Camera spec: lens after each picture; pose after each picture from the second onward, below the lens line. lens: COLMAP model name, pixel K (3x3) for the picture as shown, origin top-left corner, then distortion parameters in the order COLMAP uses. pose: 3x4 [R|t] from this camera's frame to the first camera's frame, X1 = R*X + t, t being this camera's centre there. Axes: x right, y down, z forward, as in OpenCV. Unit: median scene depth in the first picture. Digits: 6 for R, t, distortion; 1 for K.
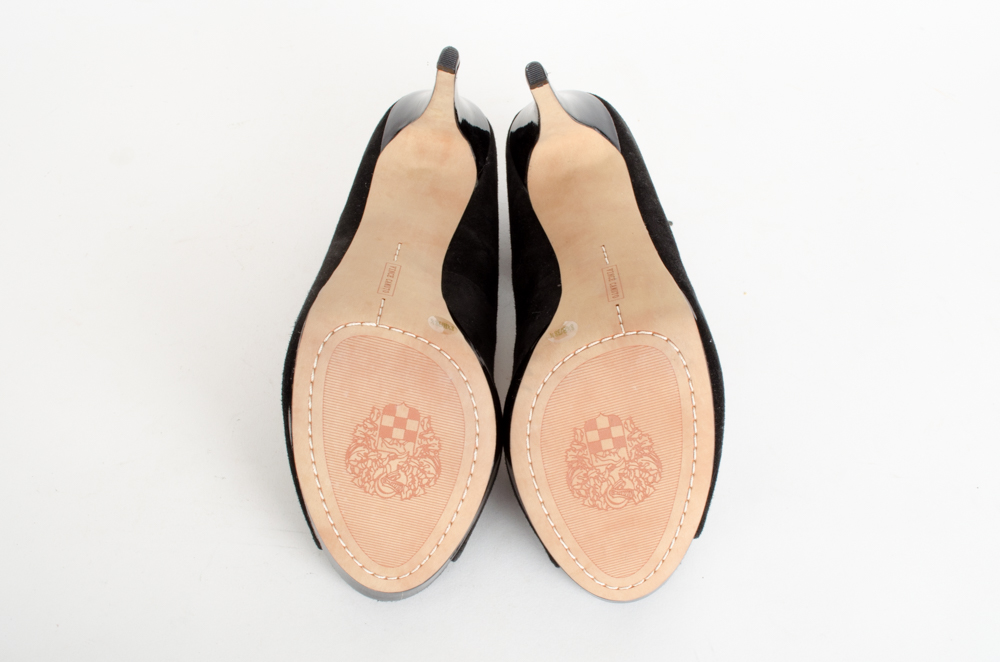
lens RADIAL K [[1034.7, 0, 500.0], [0, 1034.7, 330.9], [0, 0, 1]] dist [0.000138, 0.000000]
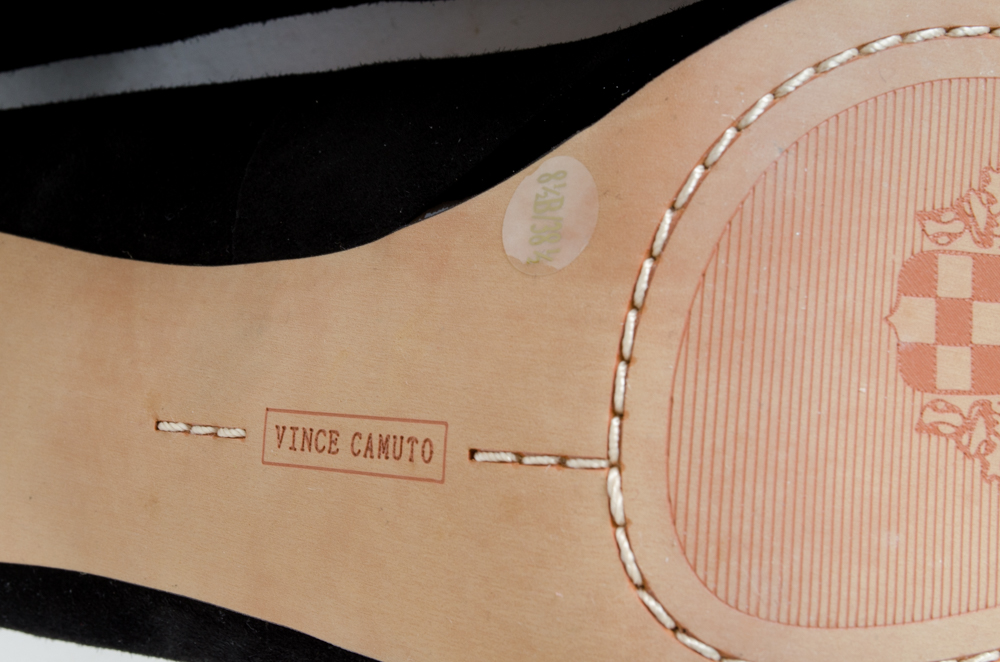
lens RADIAL K [[1965.1, 0, 499.9], [0, 1965.1, 331.5], [0, 0, 1]] dist [0.032891, 0.000000]
pose [[-0.118945, -0.987696, -0.101536, -0.033287], [0.950953, -0.142733, 0.274438, -0.162519], [-0.285554, -0.063913, 0.956229, 0.545901]]
